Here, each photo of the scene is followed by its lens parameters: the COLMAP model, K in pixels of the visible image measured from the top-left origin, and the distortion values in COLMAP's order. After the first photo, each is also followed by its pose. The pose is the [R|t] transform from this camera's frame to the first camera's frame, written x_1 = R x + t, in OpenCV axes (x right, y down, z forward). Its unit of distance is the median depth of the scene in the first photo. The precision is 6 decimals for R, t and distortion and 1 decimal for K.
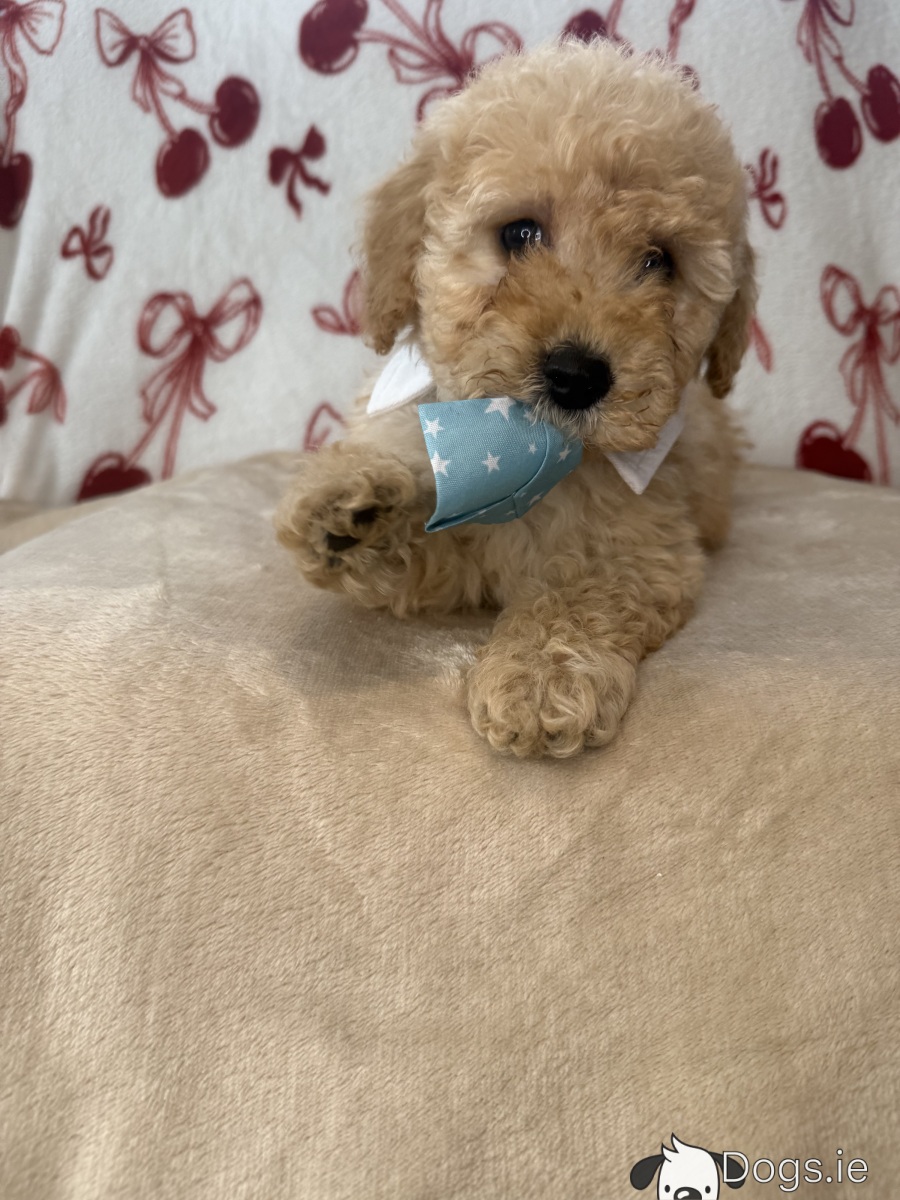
lens RADIAL K [[811.4, 0, 459.2], [0, 811.4, 595.8], [0, 0, 1]] dist [-0.017131, -0.008756]
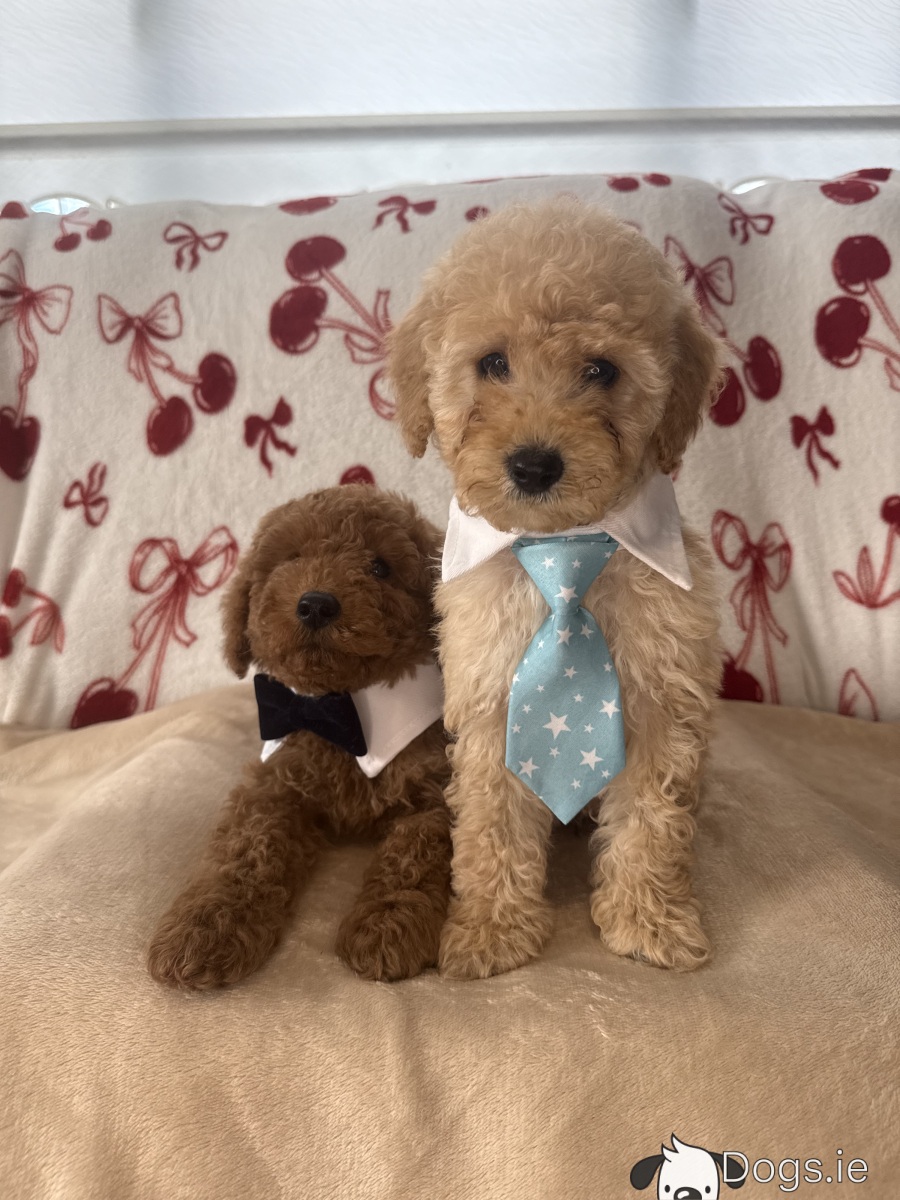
lens RADIAL K [[811.4, 0, 461.4], [0, 811.4, 610.4], [0, 0, 1]] dist [-0.017131, -0.008756]
pose [[0.999761, -0.016523, 0.014298, 0.061131], [0.017846, 0.995032, -0.097945, -0.151176], [-0.012608, 0.098176, 0.995089, -0.156442]]
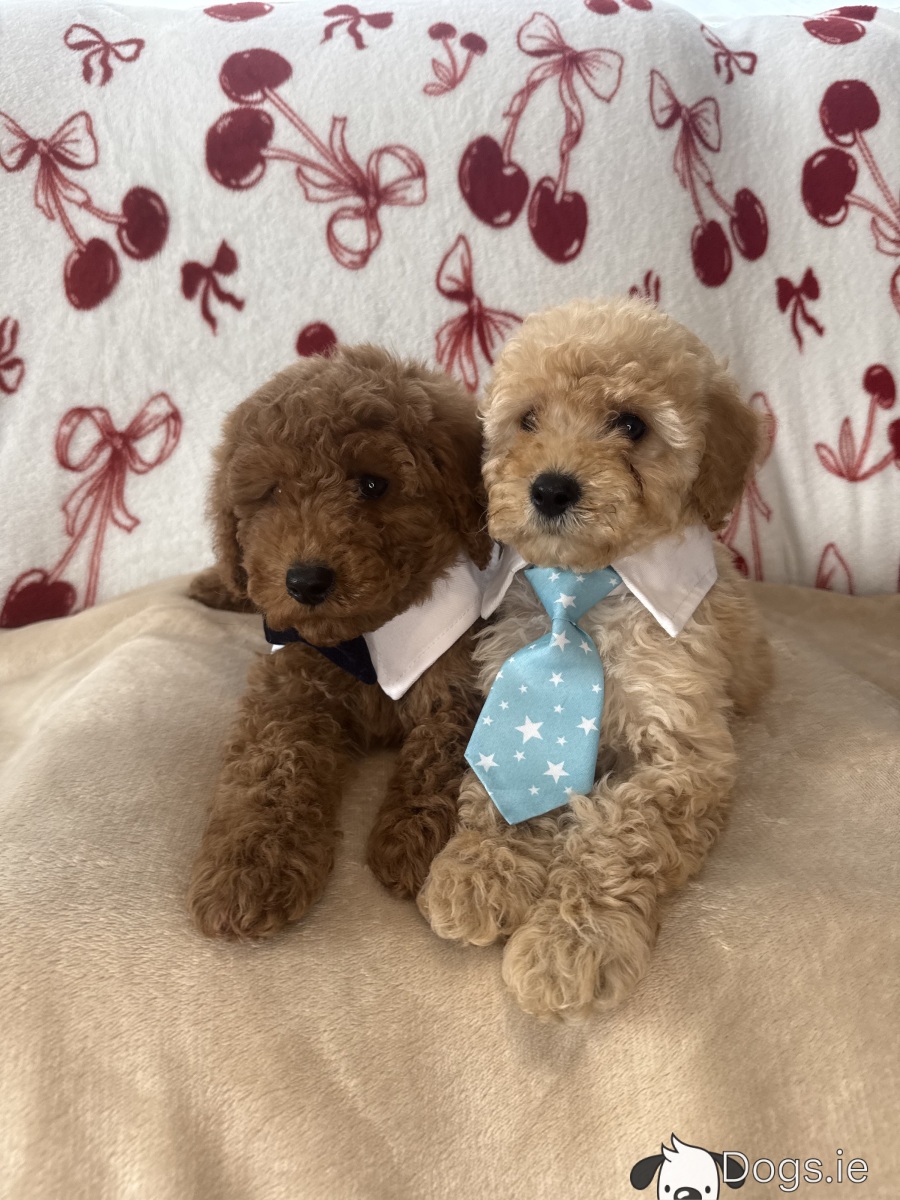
lens RADIAL K [[811.4, 0, 454.9], [0, 811.4, 590.2], [0, 0, 1]] dist [-0.017131, -0.008756]
pose [[0.990175, -0.042662, 0.133169, -0.046391], [0.038789, 0.998749, 0.031544, -0.161929], [-0.134348, -0.026068, 0.990591, -0.070081]]
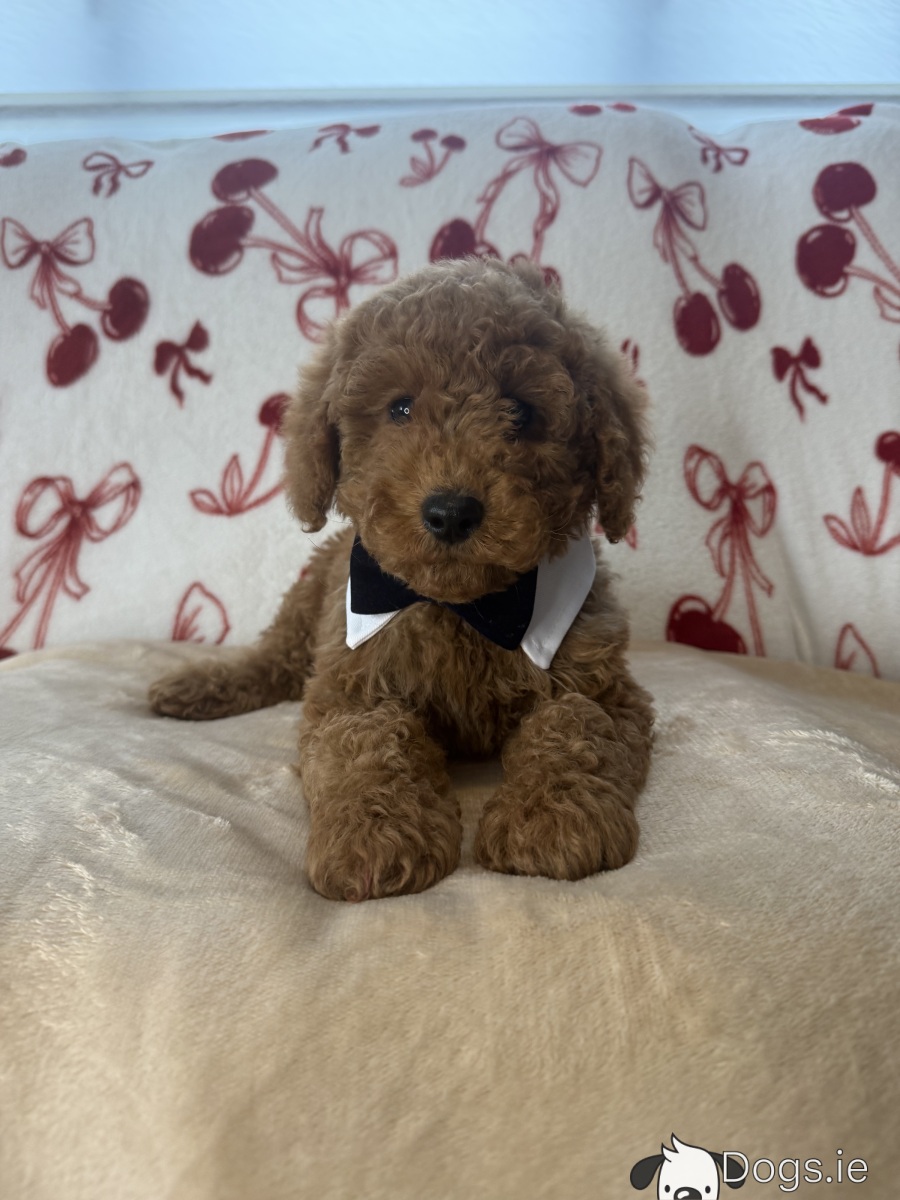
lens RADIAL K [[811.4, 0, 469.7], [0, 811.4, 604.8], [0, 0, 1]] dist [-0.017131, -0.008756]
pose [[0.999488, -0.014045, 0.028759, 0.137144], [0.018616, 0.986042, -0.165450, -0.039820], [-0.026034, 0.165901, 0.985799, 0.015626]]
